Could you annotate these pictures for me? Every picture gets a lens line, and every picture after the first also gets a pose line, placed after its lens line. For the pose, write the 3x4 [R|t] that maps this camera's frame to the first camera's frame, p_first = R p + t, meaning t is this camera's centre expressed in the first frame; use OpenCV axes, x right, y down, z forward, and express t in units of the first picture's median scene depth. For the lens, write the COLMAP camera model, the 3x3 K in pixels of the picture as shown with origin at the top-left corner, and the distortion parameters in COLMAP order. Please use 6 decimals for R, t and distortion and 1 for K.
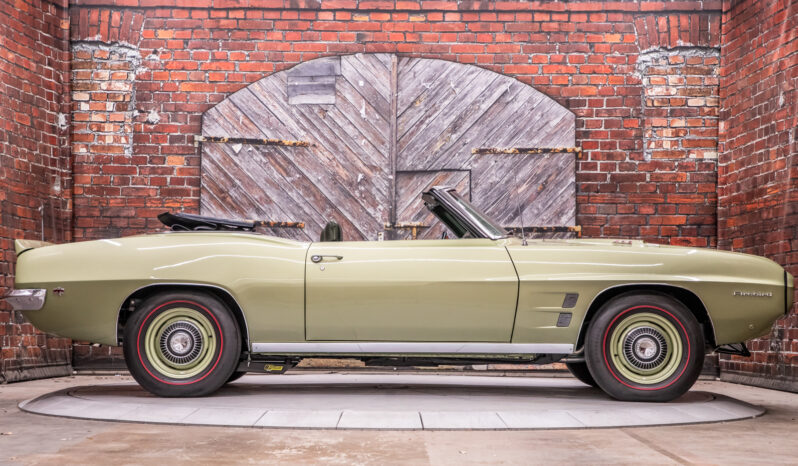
lens RADIAL K [[1687.1, 0, 399.0], [0, 1687.1, 233.0], [0, 0, 1]] dist [0.483707, 0.019410]
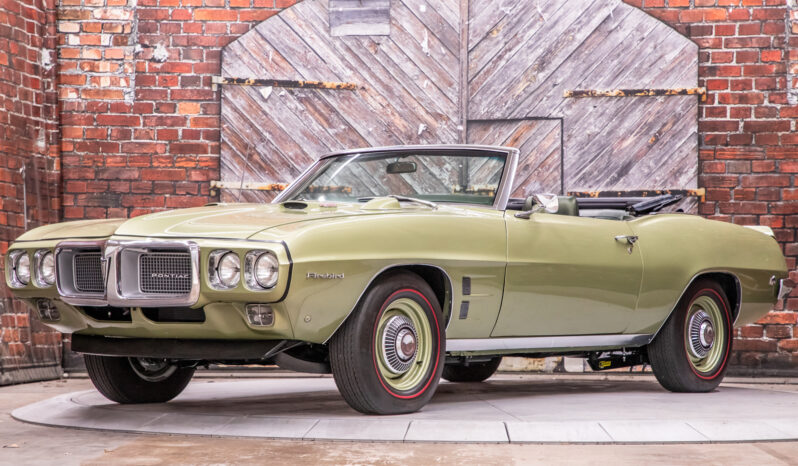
lens RADIAL K [[2269.7, 0, 403.1], [0, 2269.7, 234.5], [0, 0, 1]] dist [0.724899, 0.588681]
pose [[0.999684, -0.003548, -0.024874, -0.005425], [0.004026, 0.999808, 0.019189, -0.003910], [0.024801, -0.019283, 0.999506, -0.061903]]
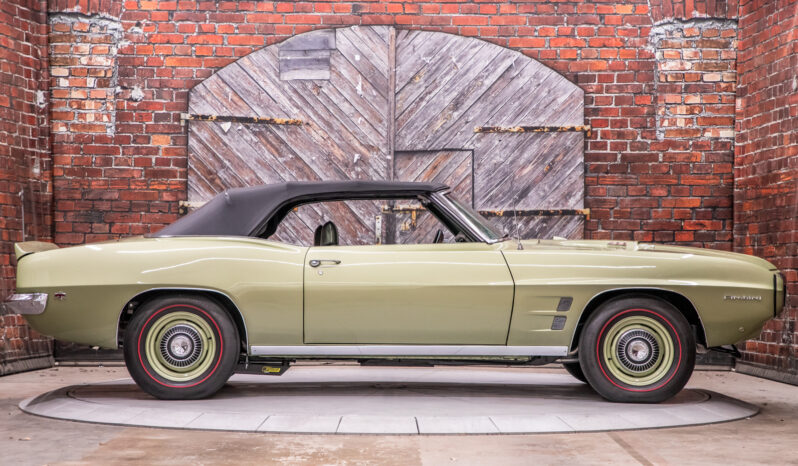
lens RADIAL K [[2083.2, 0, 403.2], [0, 2083.2, 231.3], [0, 0, 1]] dist [0.658464, 0.786087]
pose [[0.999999, -0.001062, 0.000875, 0.002103], [0.001032, 0.999442, 0.033384, -0.030721], [-0.000910, -0.033383, 0.999442, -0.168522]]
